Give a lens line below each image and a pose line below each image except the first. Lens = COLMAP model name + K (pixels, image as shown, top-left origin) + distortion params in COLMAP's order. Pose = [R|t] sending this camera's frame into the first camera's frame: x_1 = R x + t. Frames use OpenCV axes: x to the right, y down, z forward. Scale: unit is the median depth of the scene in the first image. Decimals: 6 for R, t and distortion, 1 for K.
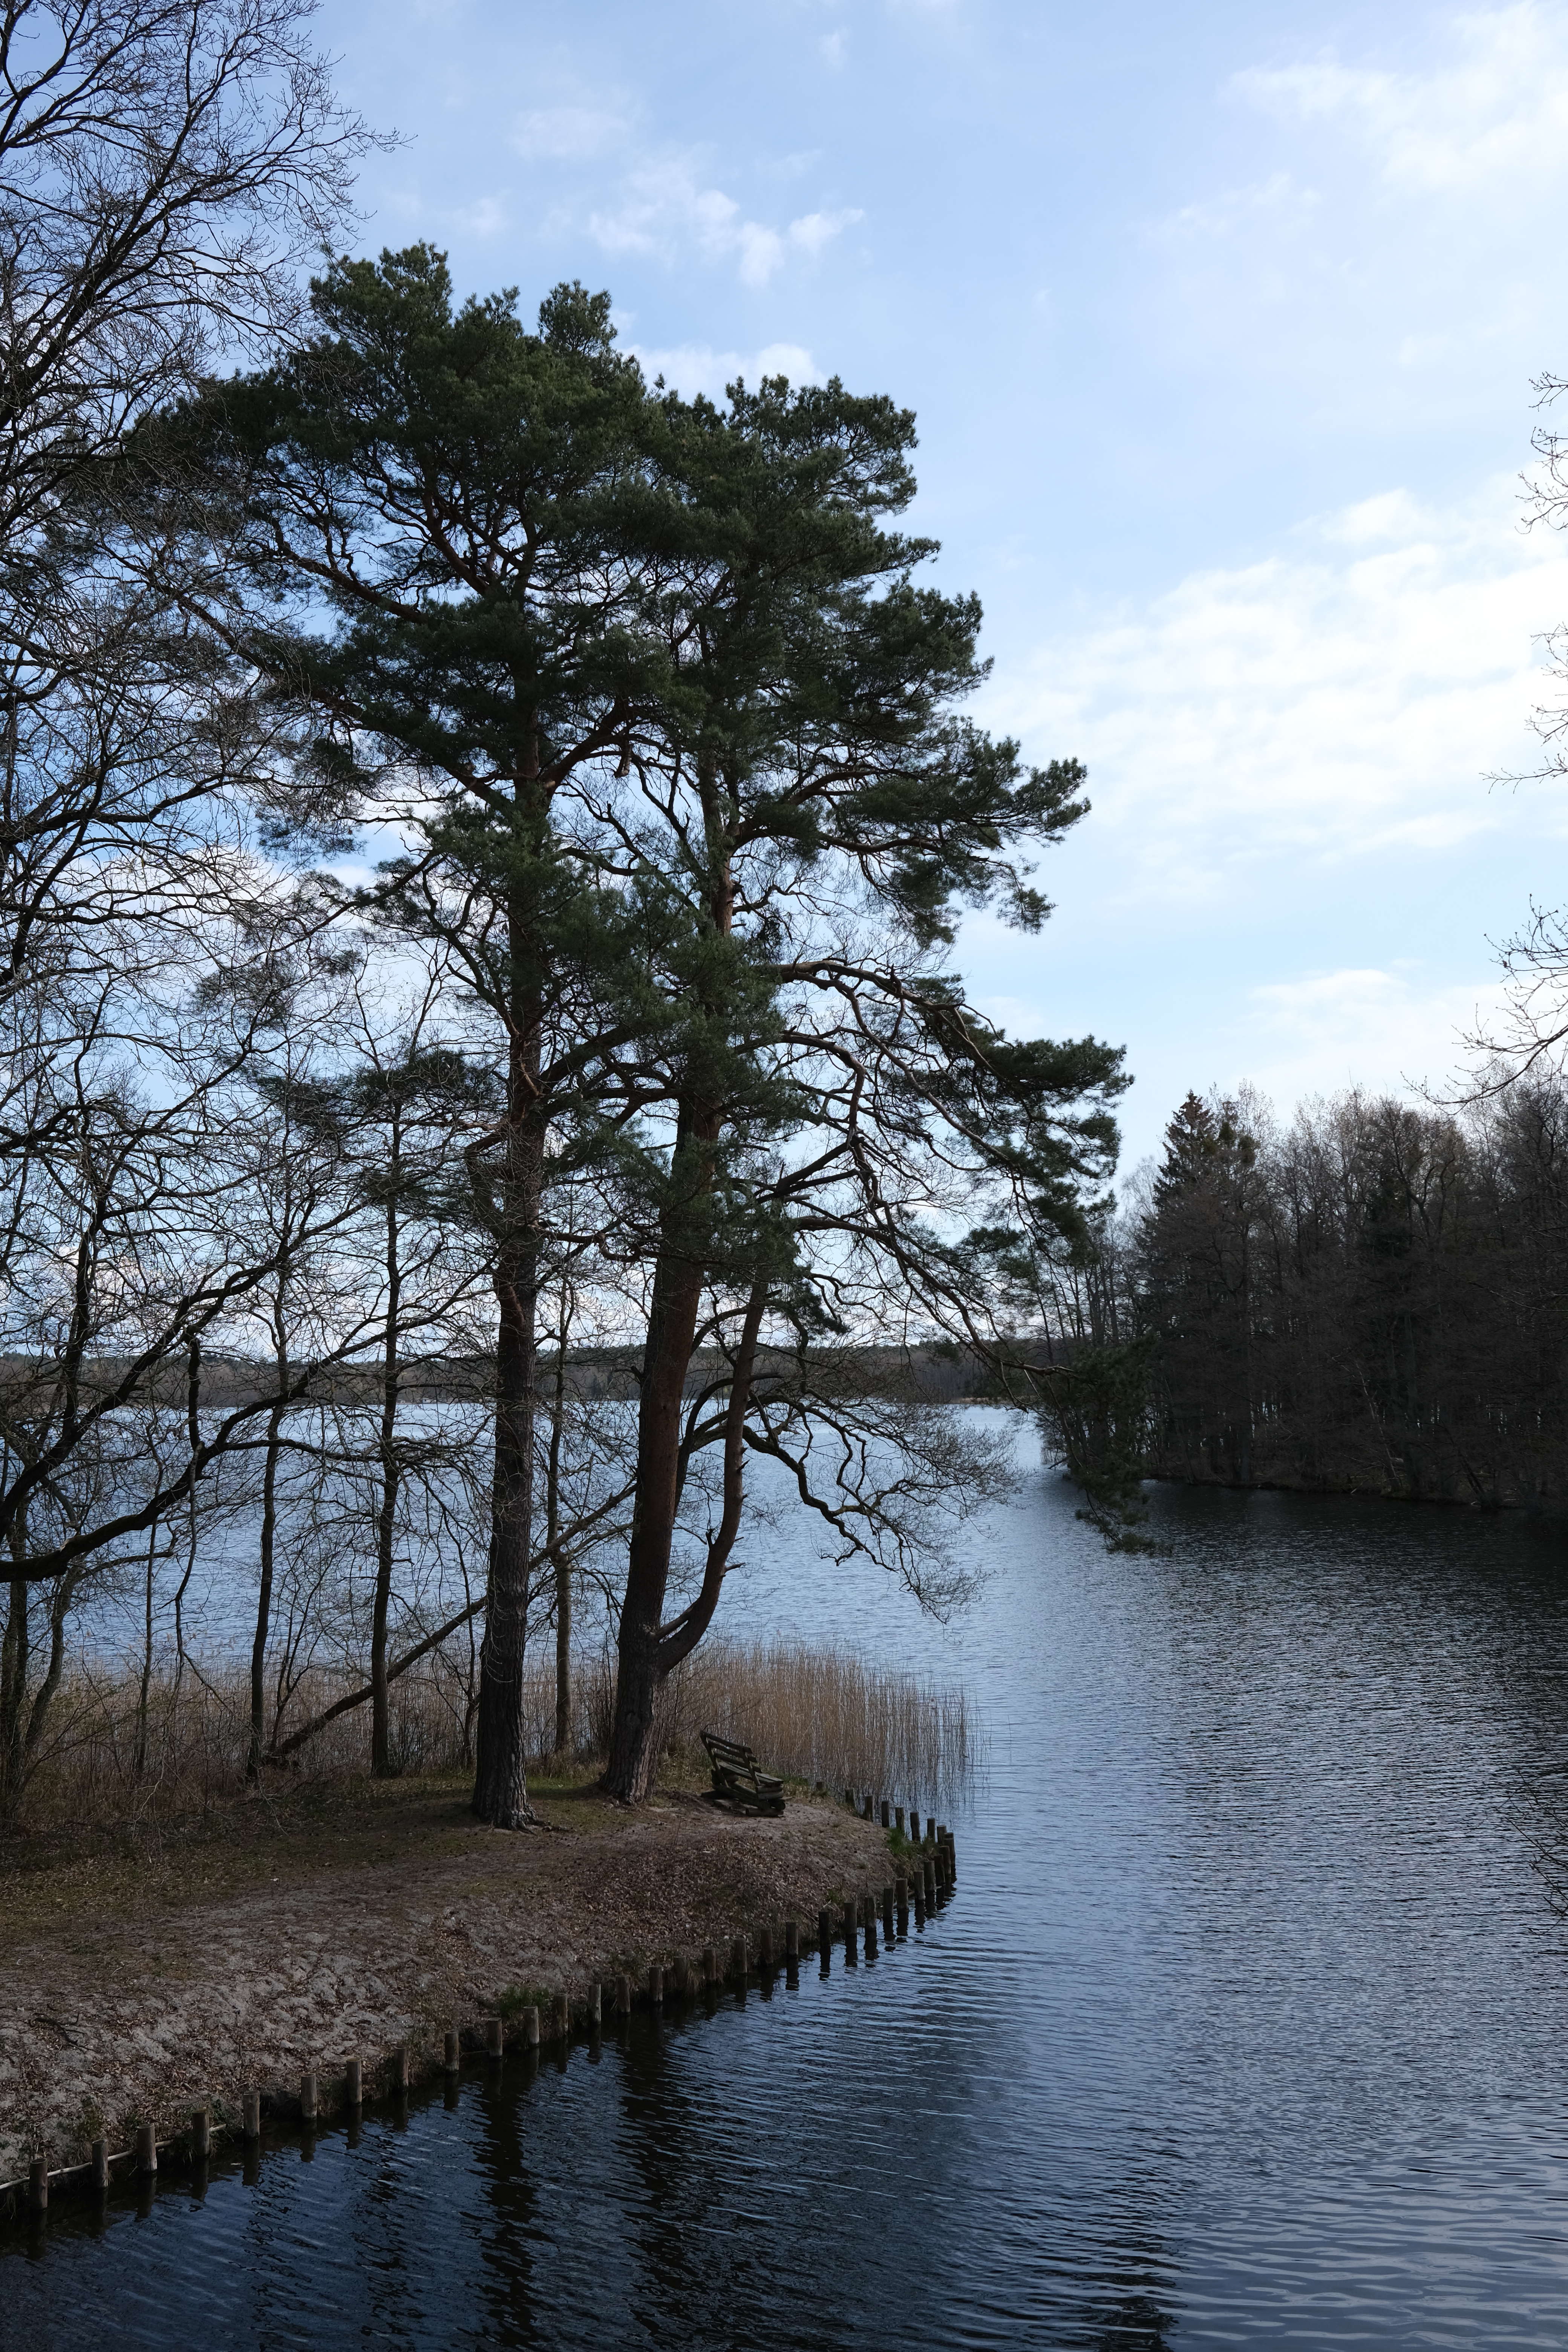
lens RADIAL K [[2378.9, 0, 788.3], [0, 2378.9, 1198.4], [0, 0, 1]] dist [-0.042609, 0.135125]
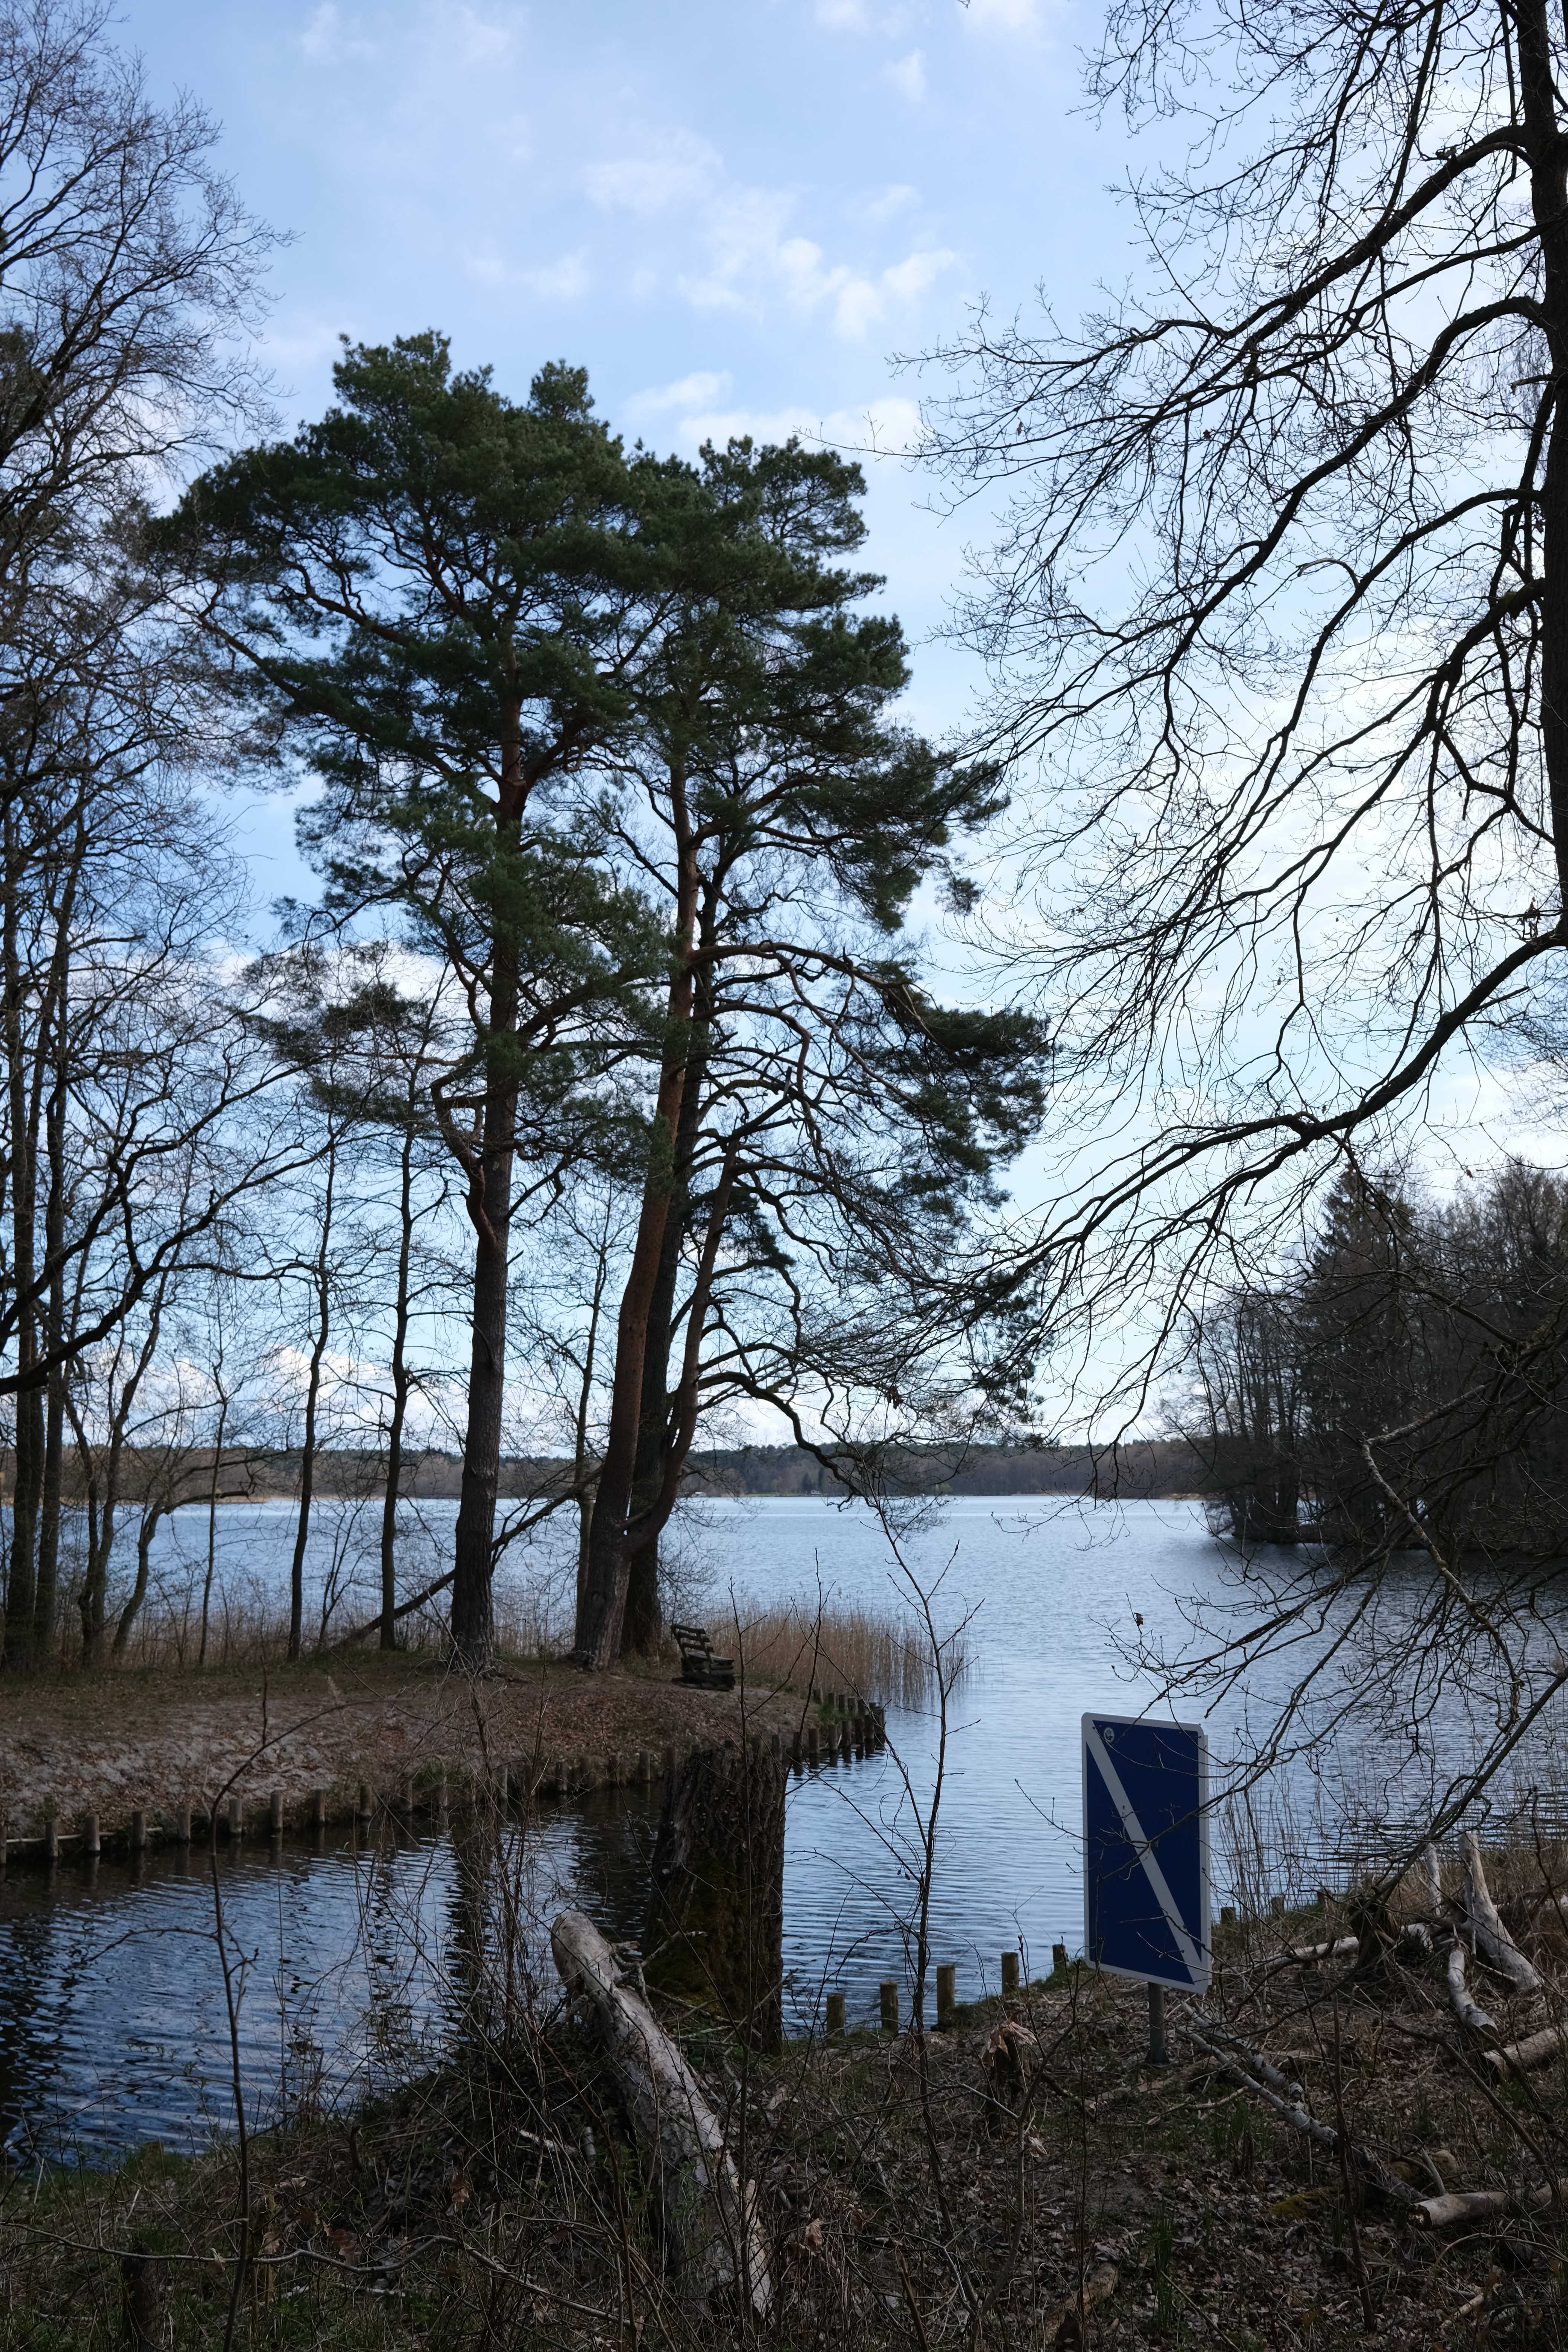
lens RADIAL K [[2378.9, 0, 788.3], [0, 2378.9, 1198.4], [0, 0, 1]] dist [-0.042609, 0.135125]
pose [[0.996200, -0.000436, -0.087096, 0.120265], [-0.003010, 0.999218, -0.039423, 0.068828], [0.087045, 0.039535, 0.995420, -0.130521]]
